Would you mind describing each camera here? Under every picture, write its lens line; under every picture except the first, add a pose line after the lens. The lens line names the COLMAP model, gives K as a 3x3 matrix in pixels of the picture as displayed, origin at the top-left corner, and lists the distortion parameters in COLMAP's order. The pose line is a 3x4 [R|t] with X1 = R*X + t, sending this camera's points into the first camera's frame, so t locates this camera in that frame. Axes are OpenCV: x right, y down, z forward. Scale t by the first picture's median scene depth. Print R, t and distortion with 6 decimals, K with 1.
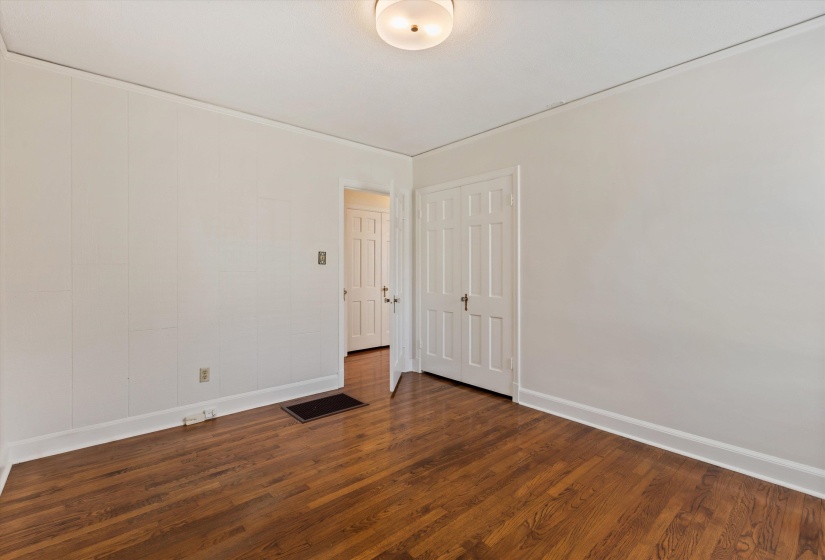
lens RADIAL K [[370.2, 0, 408.2], [0, 370.2, 275.0], [0, 0, 1]] dist [-0.000125, -0.000269]
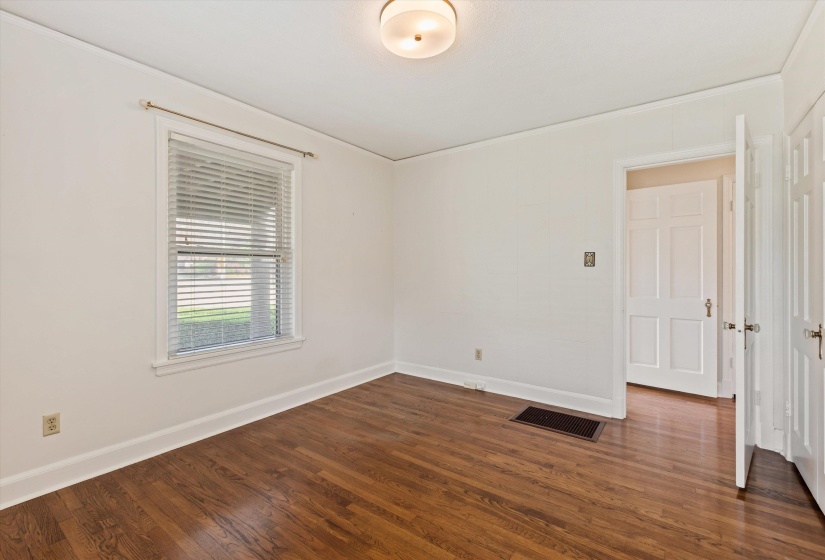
lens RADIAL K [[370.2, 0, 408.2], [0, 370.2, 275.0], [0, 0, 1]] dist [-0.000125, -0.000269]
pose [[0.220543, 0.007970, -0.975345, 0.714812], [-0.015404, 0.999870, 0.004688, -0.008494], [0.975256, 0.013990, 0.220637, 0.525799]]
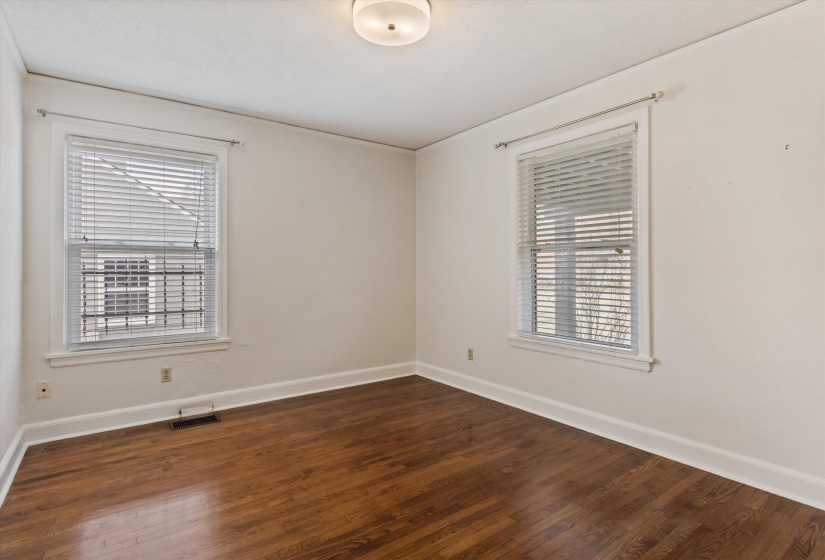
lens RADIAL K [[424.8, 0, 412.5], [0, 424.8, 280.0], [0, 0, 1]] dist [-0.000589, -0.000105]
pose [[-0.996532, -0.000604, 0.083214, -0.092870], [0.002878, 0.999125, 0.041725, -0.019172], [-0.083166, 0.041820, -0.995658, 1.505611]]
